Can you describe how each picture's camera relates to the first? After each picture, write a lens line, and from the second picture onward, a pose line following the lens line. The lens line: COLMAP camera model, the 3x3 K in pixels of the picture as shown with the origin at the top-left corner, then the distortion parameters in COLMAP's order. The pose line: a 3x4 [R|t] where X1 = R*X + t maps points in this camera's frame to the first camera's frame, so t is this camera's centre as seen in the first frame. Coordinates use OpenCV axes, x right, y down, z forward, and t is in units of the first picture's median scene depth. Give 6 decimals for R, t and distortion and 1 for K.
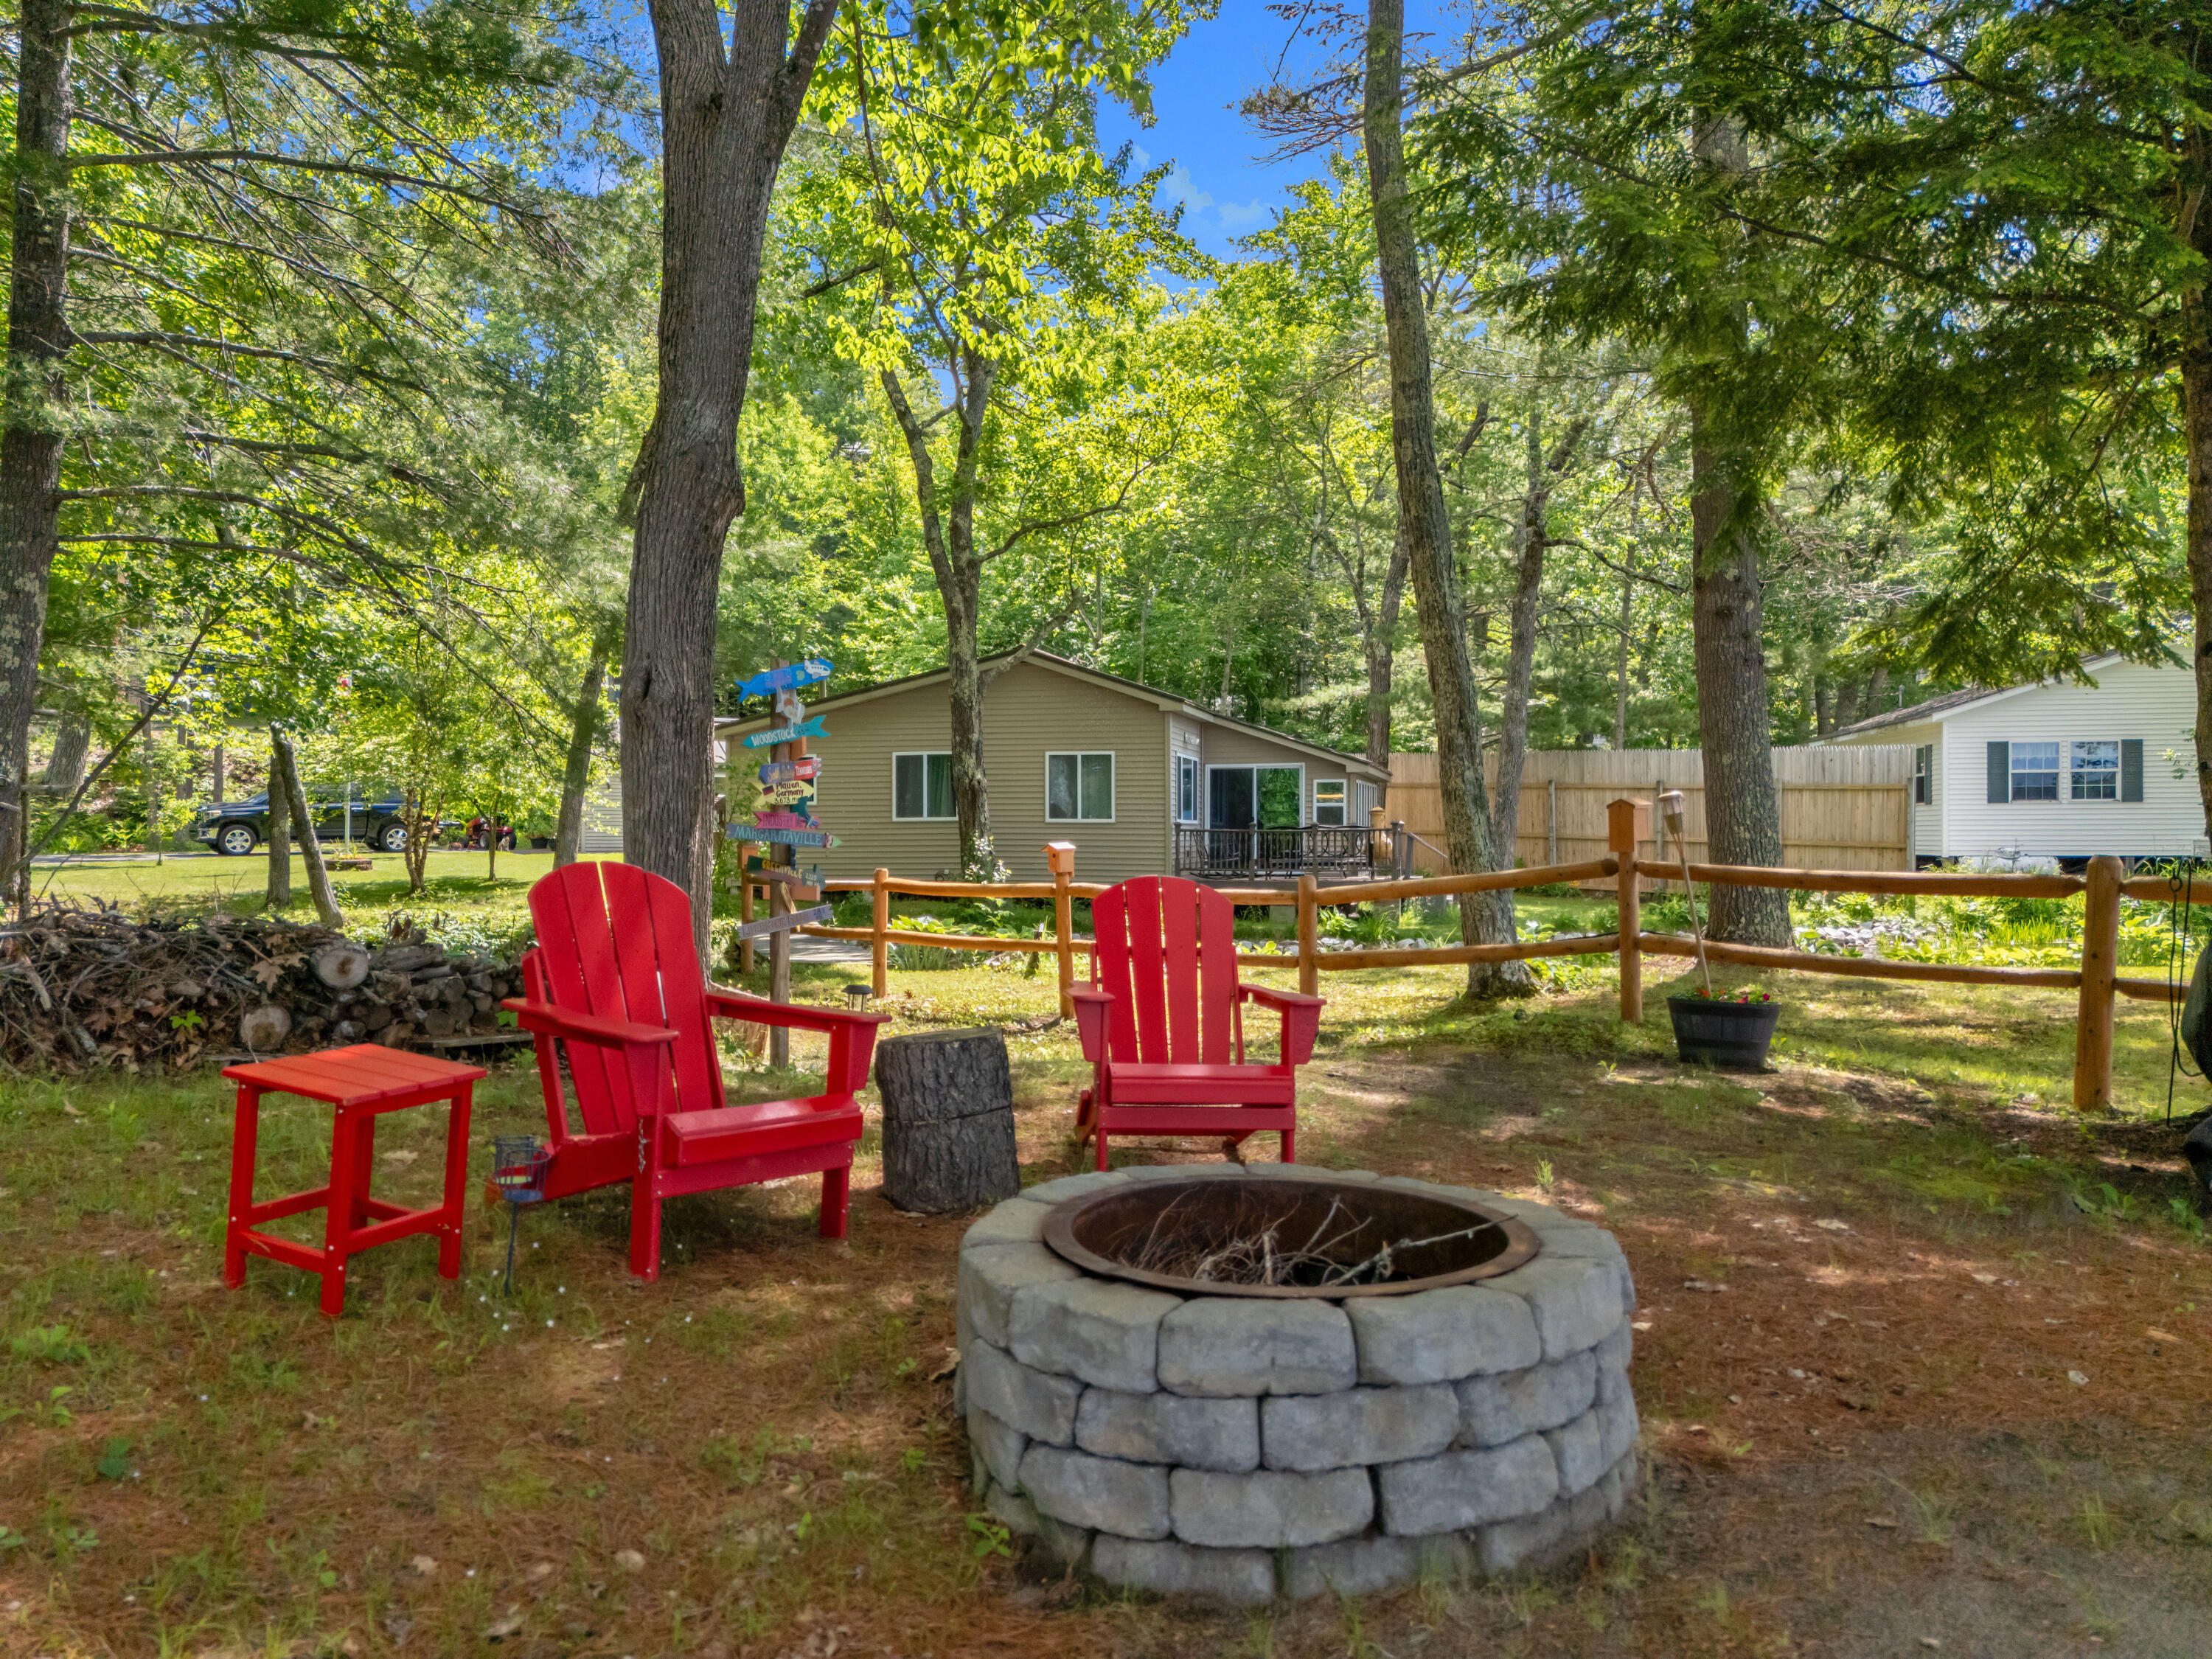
lens RADIAL K [[1616.2, 0, 1114.4], [0, 1616.2, 811.8], [0, 0, 1]] dist [0.032044, -0.004223]
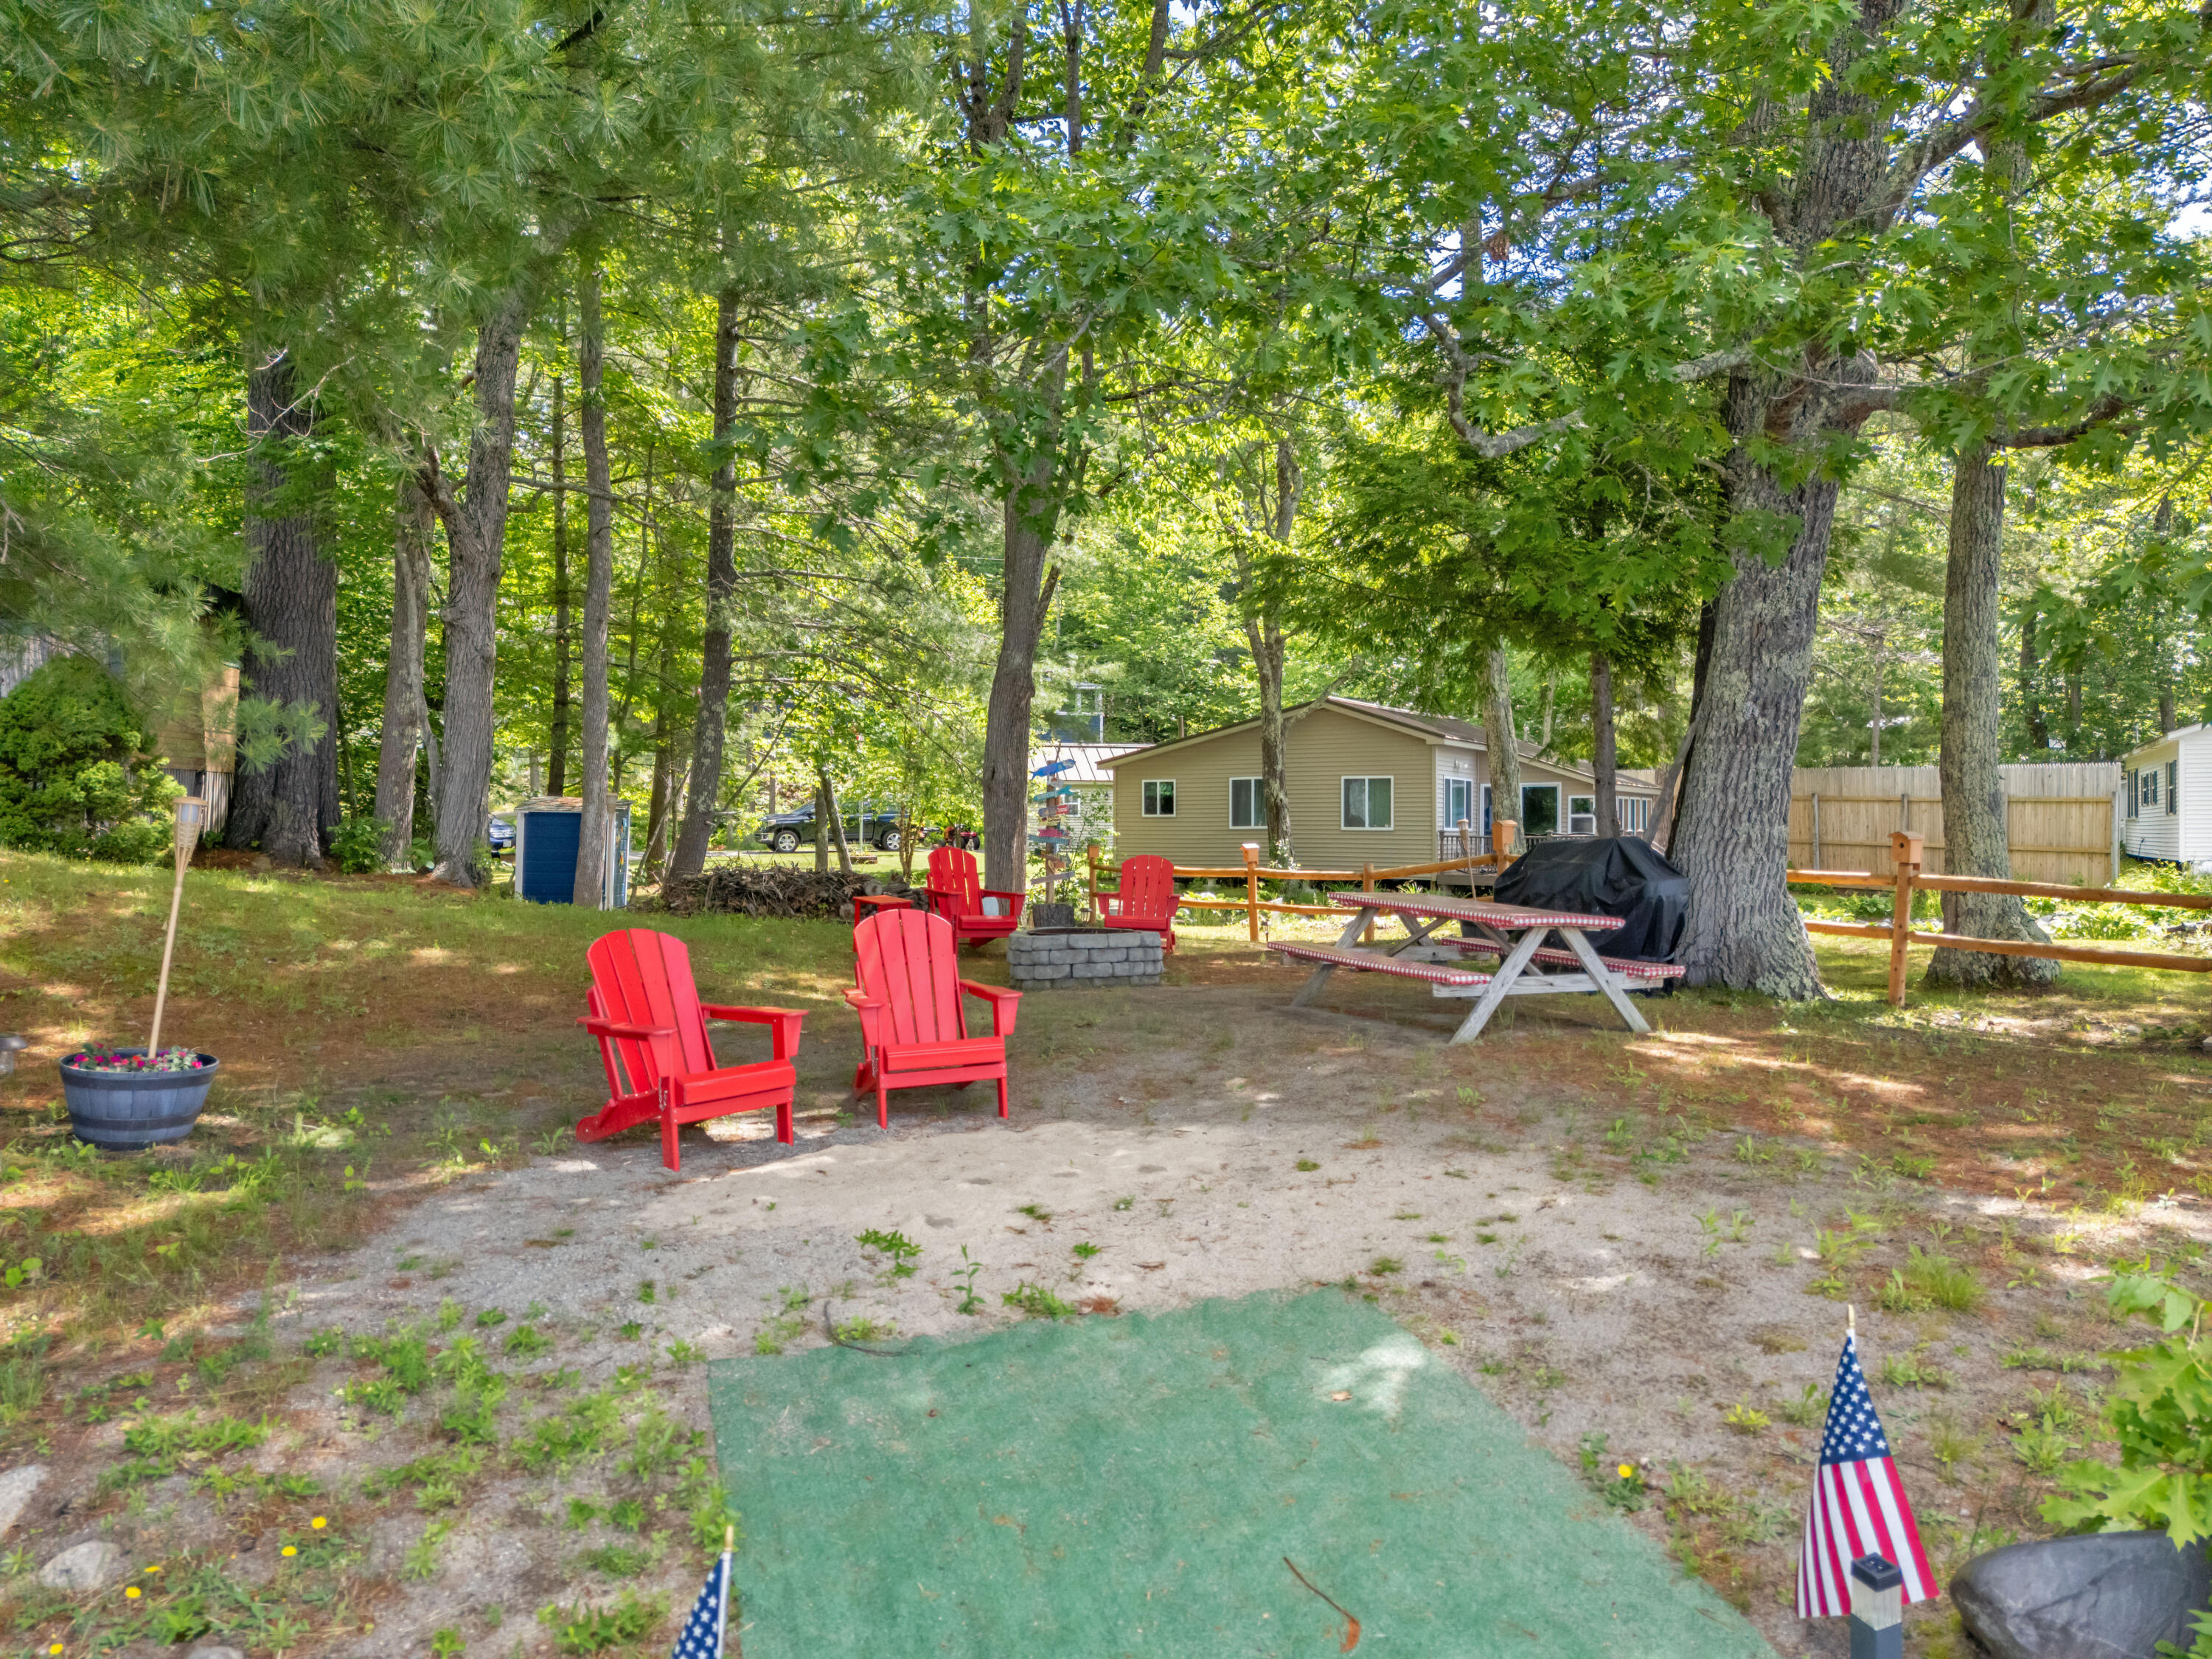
lens RADIAL K [[1616.2, 0, 1103.5], [0, 1616.2, 830.7], [0, 0, 1]] dist [0.032044, -0.004223]
pose [[0.958976, 0.000520, -0.283488, 0.145287], [0.002074, 0.999959, 0.008848, -0.004838], [0.283481, -0.009073, 0.958935, -0.326812]]
